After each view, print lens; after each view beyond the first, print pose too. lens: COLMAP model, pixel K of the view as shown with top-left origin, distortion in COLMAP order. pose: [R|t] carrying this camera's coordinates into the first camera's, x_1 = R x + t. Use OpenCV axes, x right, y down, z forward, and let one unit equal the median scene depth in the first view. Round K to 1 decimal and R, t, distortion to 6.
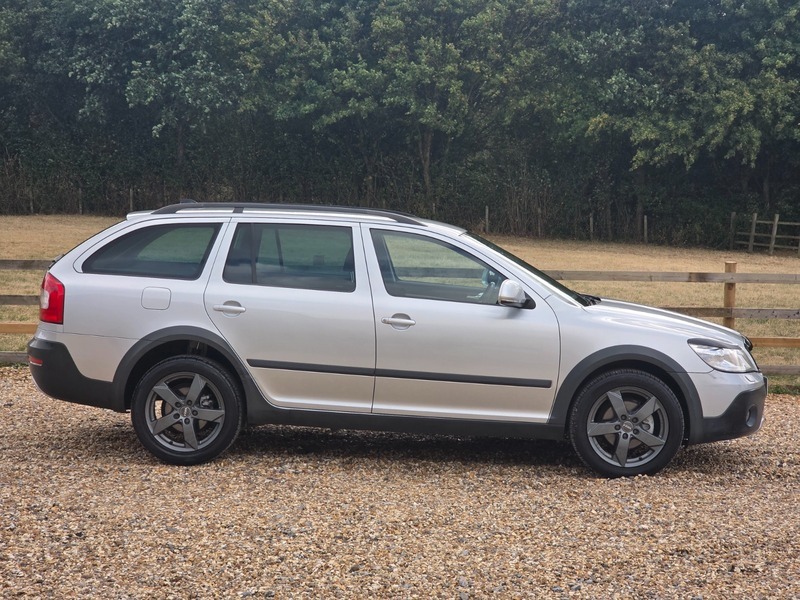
lens RADIAL K [[1377.4, 0, 400.0], [0, 1377.4, 300.0], [0, 0, 1]] dist [-0.037150, 0.886035]
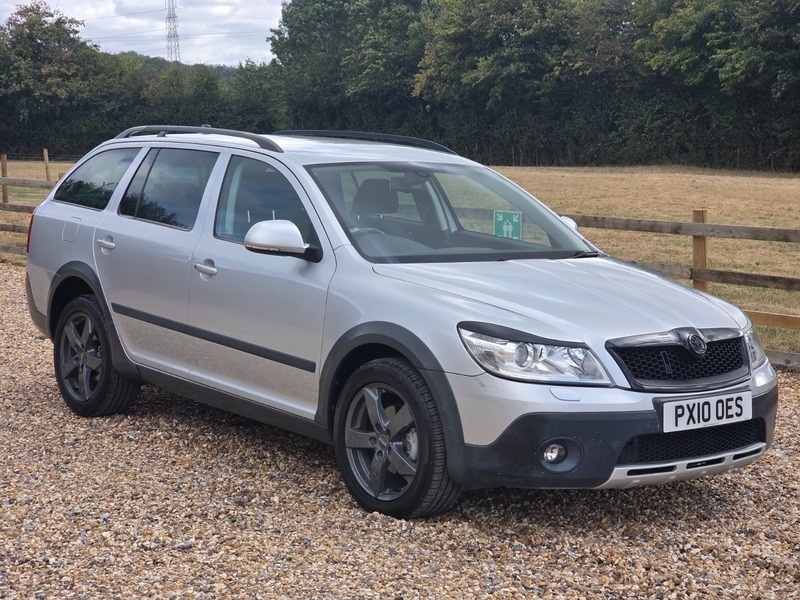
lens RADIAL K [[1377.4, 0, 400.0], [0, 1377.4, 300.0], [0, 0, 1]] dist [-0.037150, 0.886035]
pose [[0.668027, 0.073185, -0.740530, 0.659436], [-0.054697, 0.997289, 0.049218, -0.011631], [0.742124, 0.007626, 0.670219, 0.539493]]
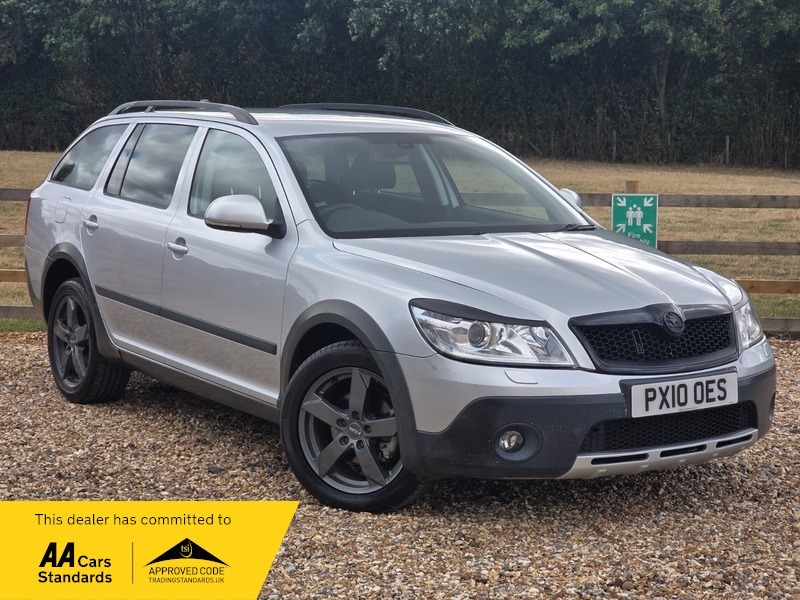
lens RADIAL K [[1377.4, 0, 400.0], [0, 1377.4, 300.0], [0, 0, 1]] dist [-0.037150, 0.886035]
pose [[0.611608, 0.075388, -0.787561, 0.670531], [-0.041668, 0.997138, 0.063091, -0.008676], [0.790063, -0.005771, 0.612998, 0.619510]]
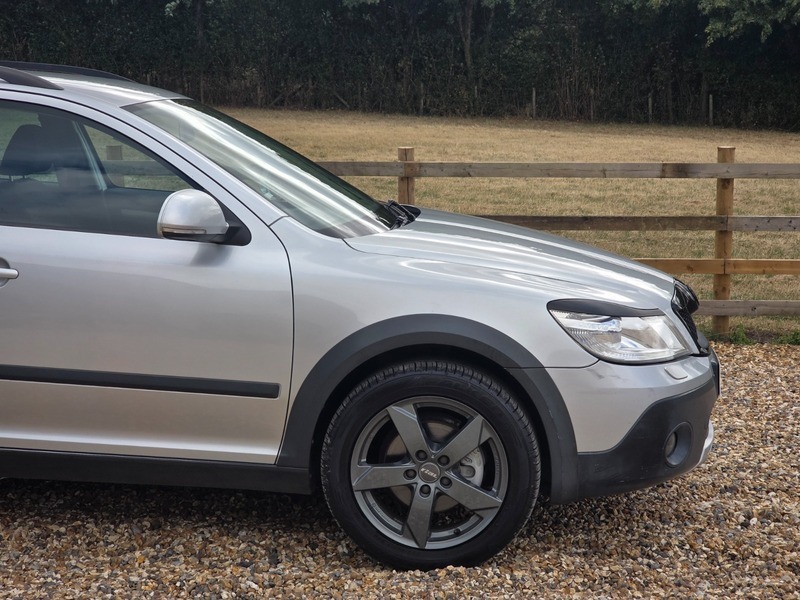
lens RADIAL K [[1377.4, 0, 400.0], [0, 1377.4, 300.0], [0, 0, 1]] dist [-0.037150, 0.886035]
pose [[0.998183, -0.006223, -0.059933, 0.182443], [0.011036, 0.996709, 0.080310, -0.013423], [0.059236, -0.080825, 0.994967, 0.484517]]
